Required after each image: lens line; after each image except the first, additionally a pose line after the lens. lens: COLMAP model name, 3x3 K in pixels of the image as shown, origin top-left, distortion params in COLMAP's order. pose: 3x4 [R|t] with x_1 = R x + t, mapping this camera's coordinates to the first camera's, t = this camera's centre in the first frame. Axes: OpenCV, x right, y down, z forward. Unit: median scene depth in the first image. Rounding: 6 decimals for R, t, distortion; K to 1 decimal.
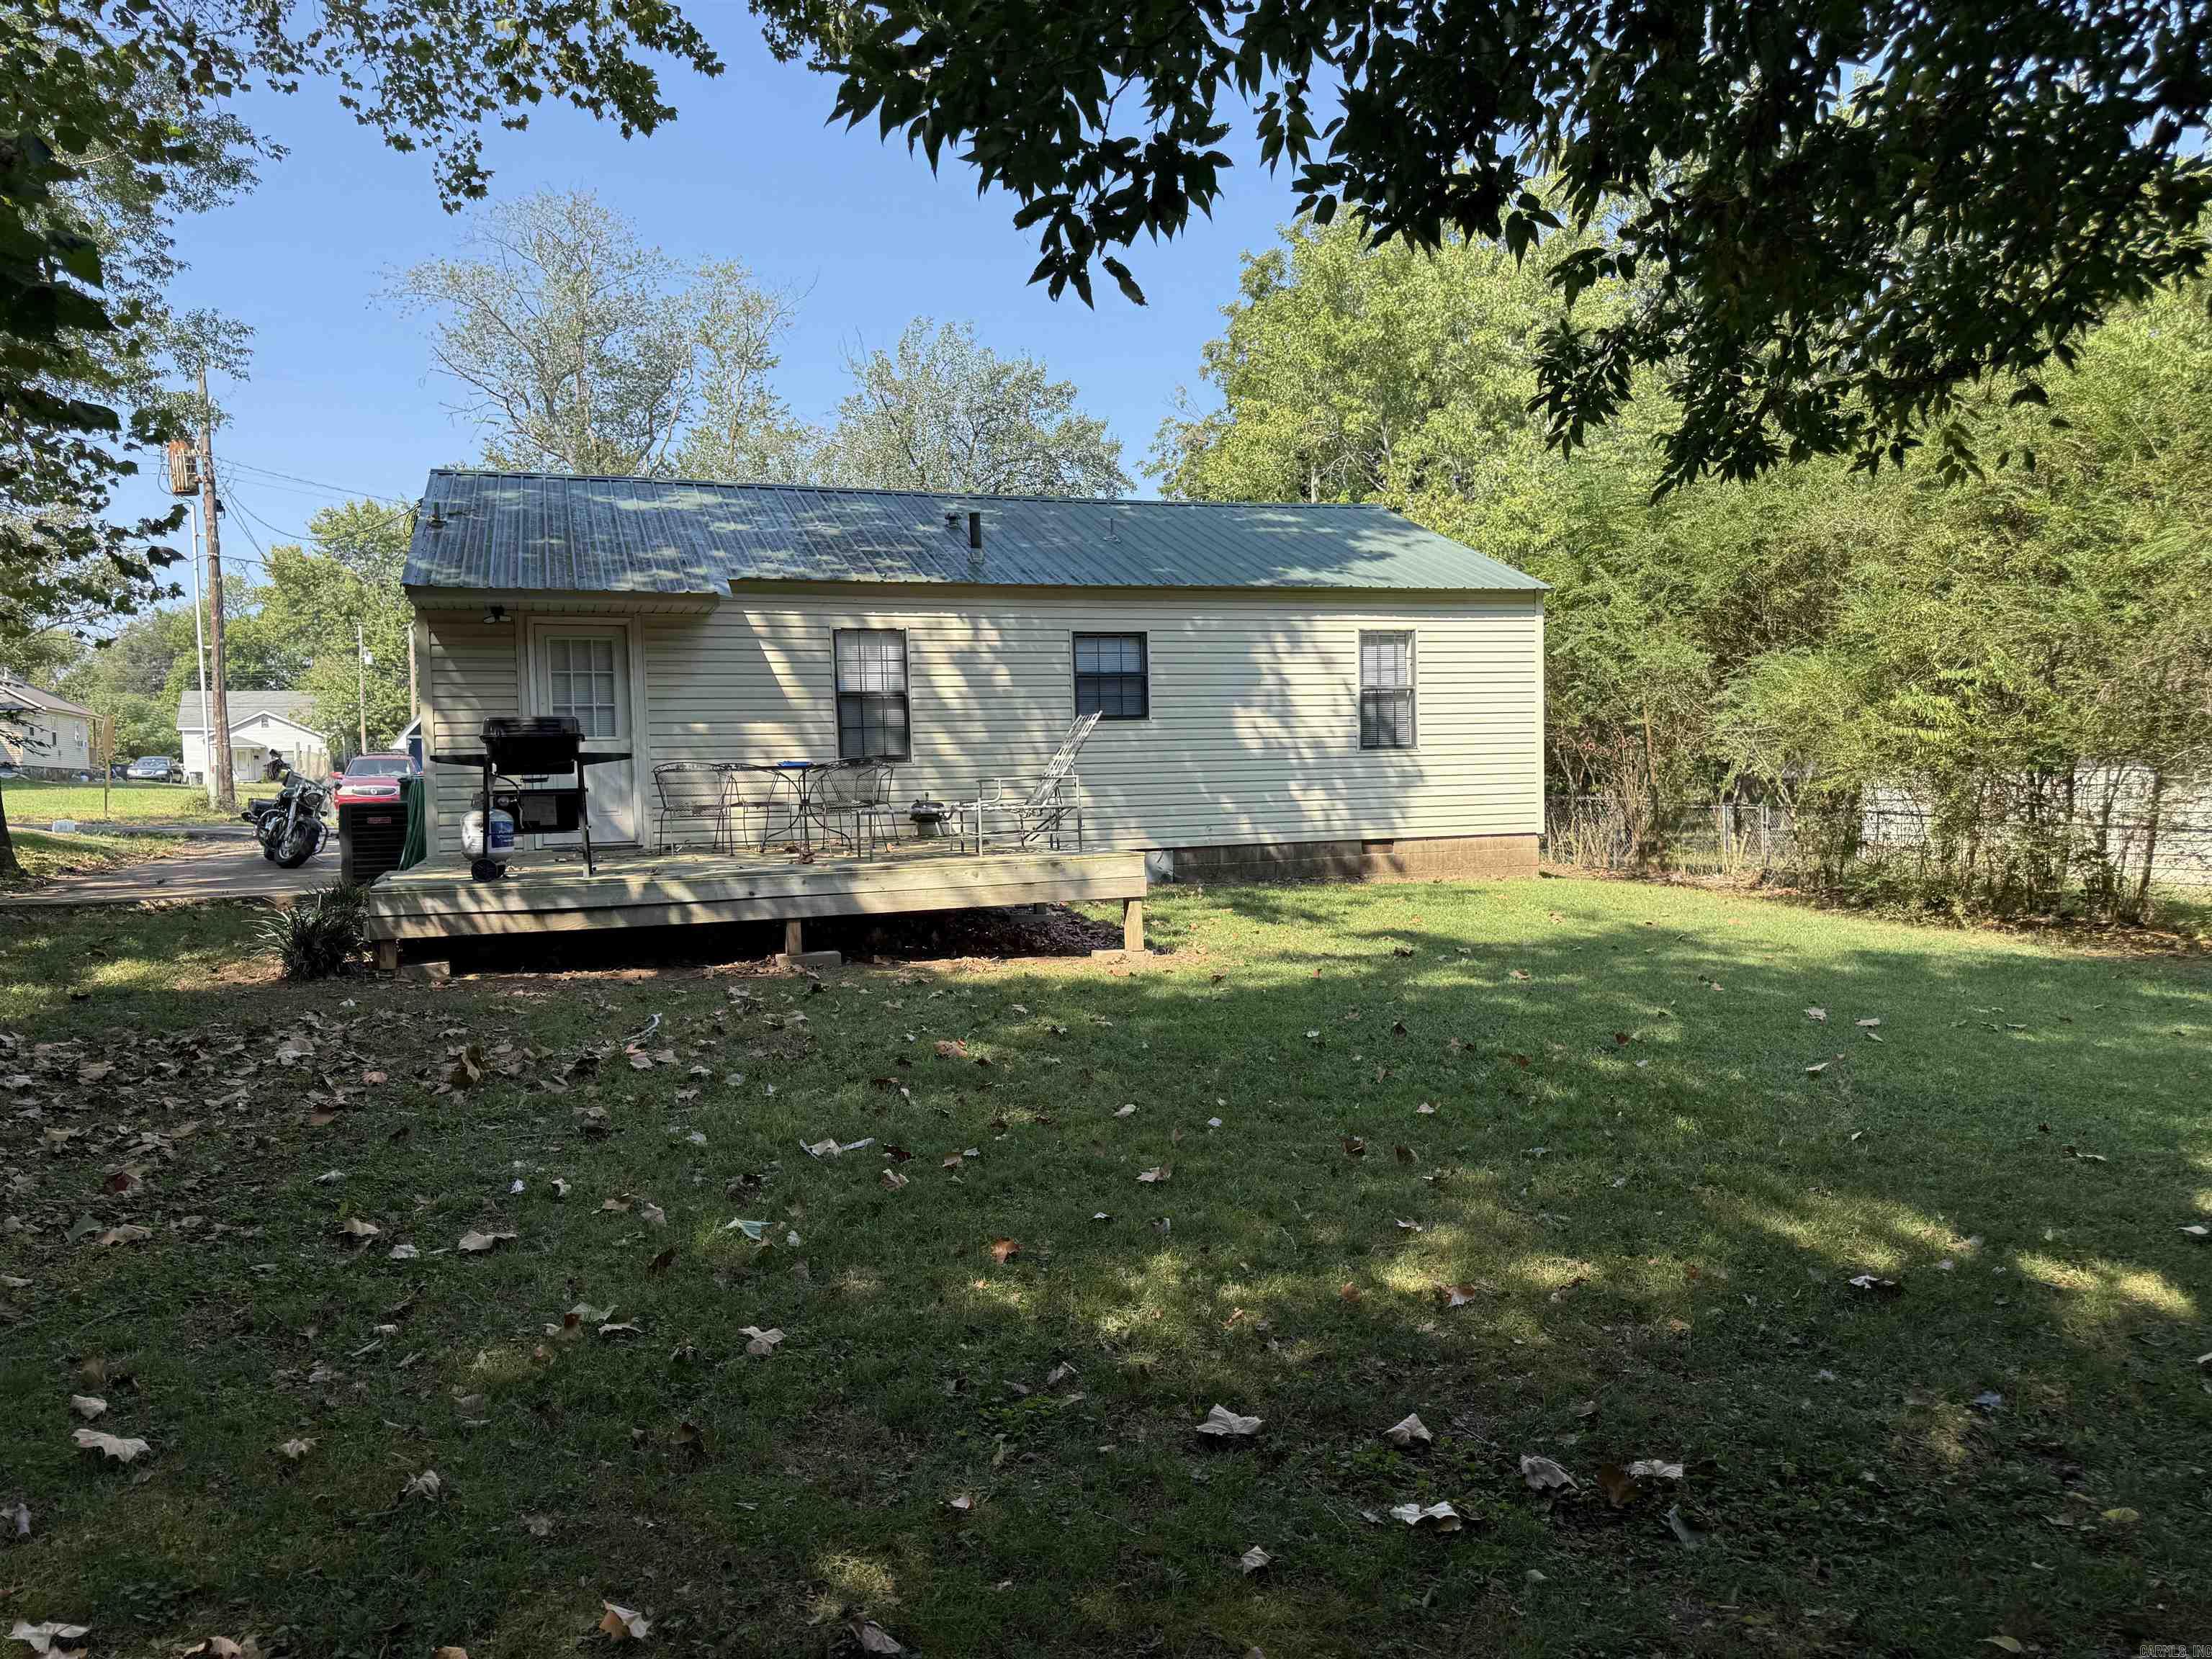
lens RADIAL K [[1574.5, 0, 1105.2], [0, 1574.5, 820.1], [0, 0, 1]] dist [0.053360, -0.000810]
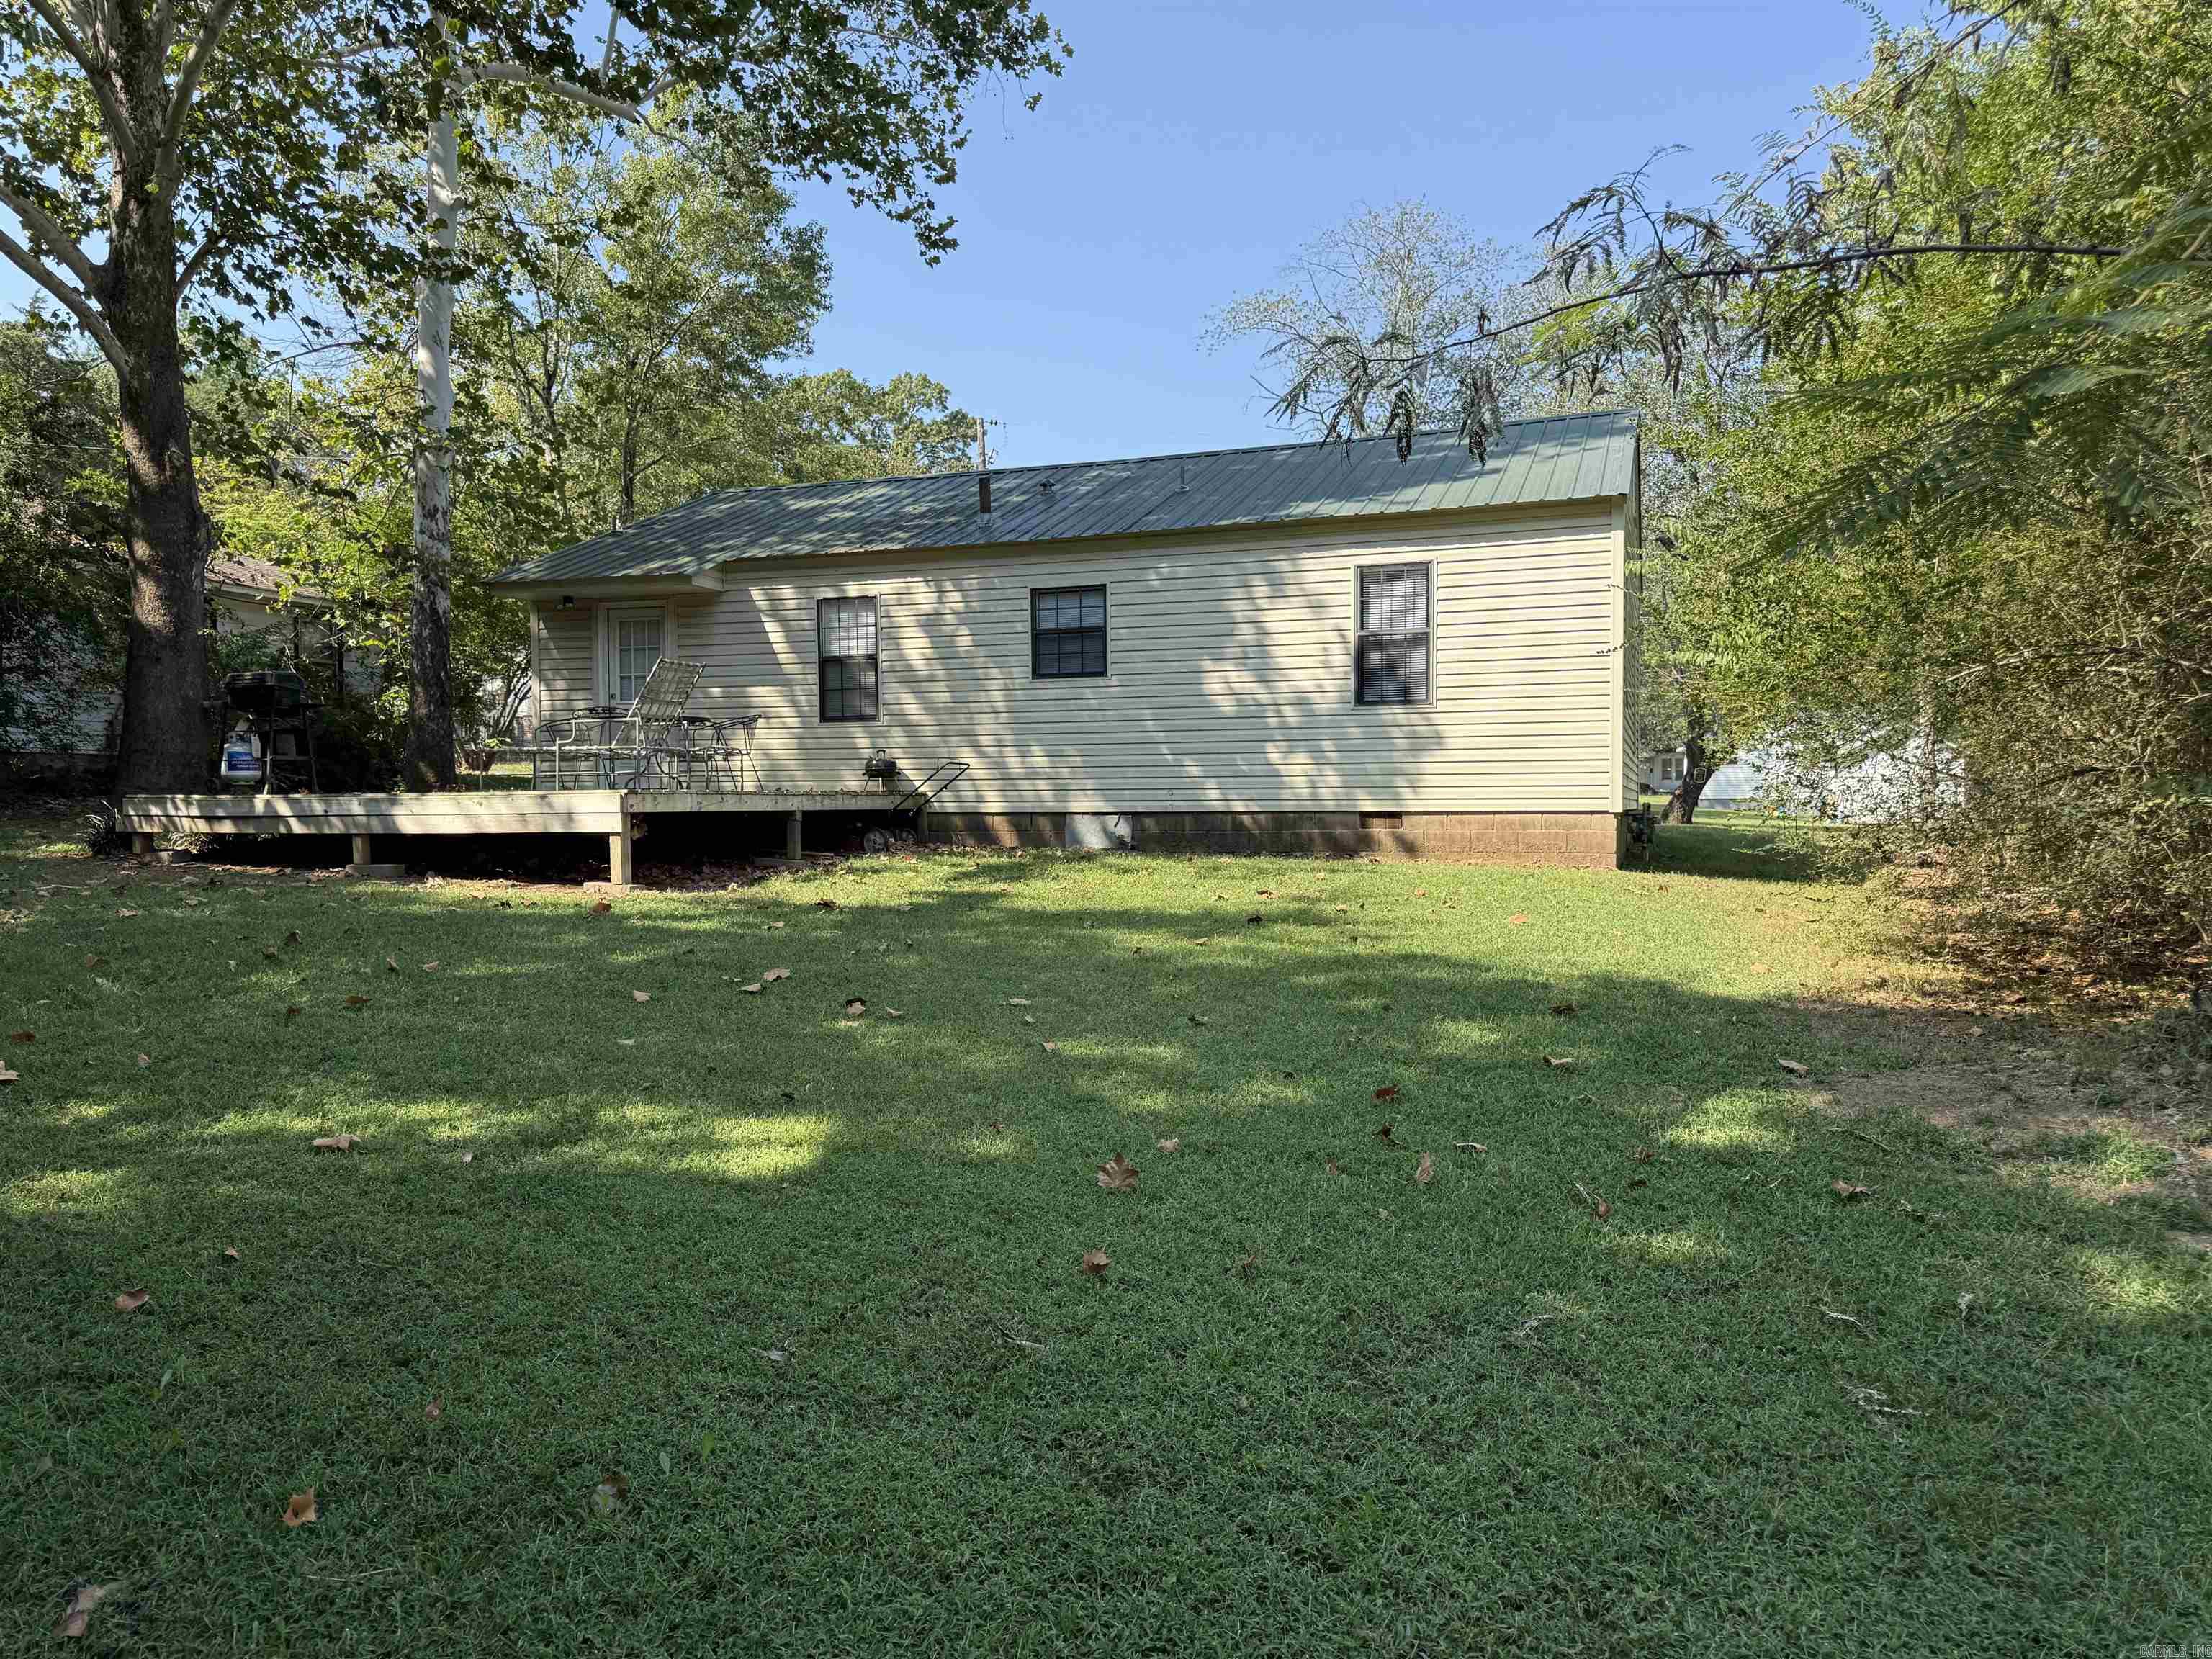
lens RADIAL K [[1574.5, 0, 1104.4], [0, 1574.5, 845.5], [0, 0, 1]] dist [0.053360, -0.000810]
pose [[0.765452, 0.041798, -0.642134, 0.642825], [-0.031080, 0.999125, 0.027988, 0.011624], [0.642742, -0.001466, 0.766082, 0.269193]]
